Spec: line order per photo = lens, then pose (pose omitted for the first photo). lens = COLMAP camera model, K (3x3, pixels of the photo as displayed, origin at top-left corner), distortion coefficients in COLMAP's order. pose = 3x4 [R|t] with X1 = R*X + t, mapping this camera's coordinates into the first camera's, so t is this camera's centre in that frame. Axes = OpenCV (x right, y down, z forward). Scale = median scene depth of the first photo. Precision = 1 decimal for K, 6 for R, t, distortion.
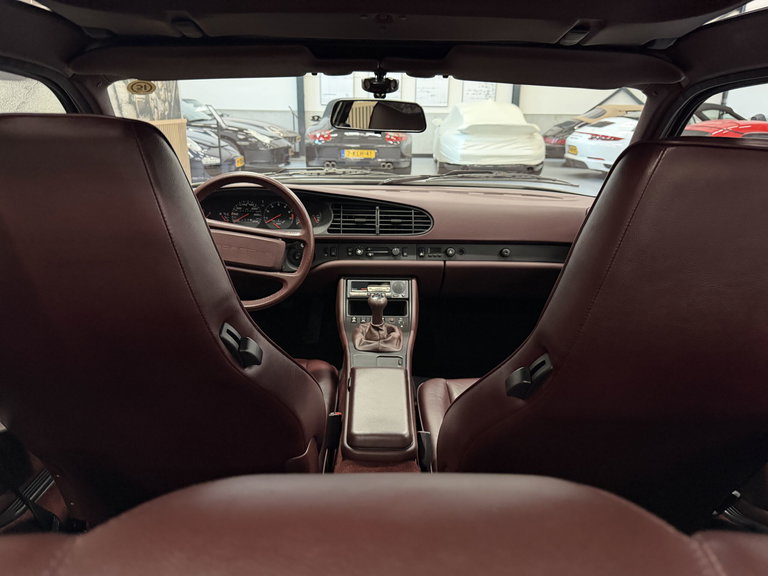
lens RADIAL K [[534.7, 0, 384.0], [0, 534.7, 288.0], [0, 0, 1]] dist [0.066998, -0.077376]
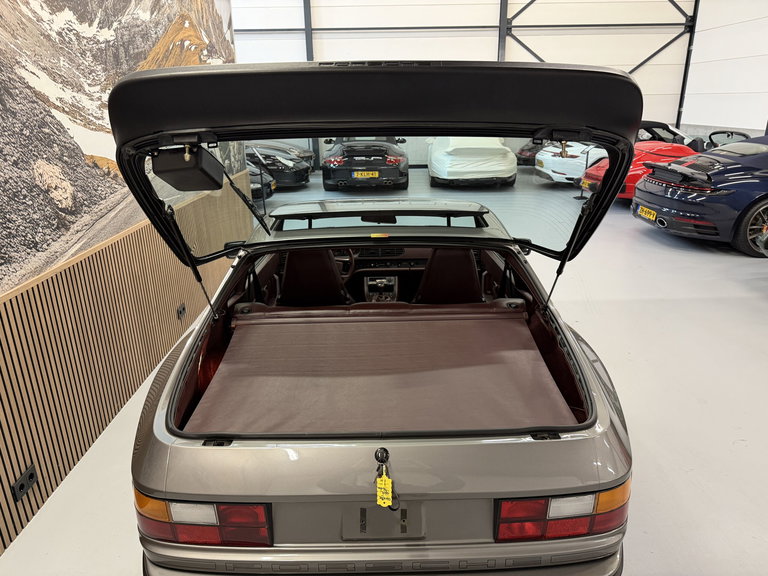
lens RADIAL K [[543.3, 0, 384.0], [0, 543.3, 288.0], [0, 0, 1]] dist [0.008850, 0.000197]
pose [[0.999628, -0.023907, -0.013123, 0.030507], [0.024061, 0.999642, 0.011711, 0.005330], [0.012838, -0.012023, 0.999845, -1.267284]]
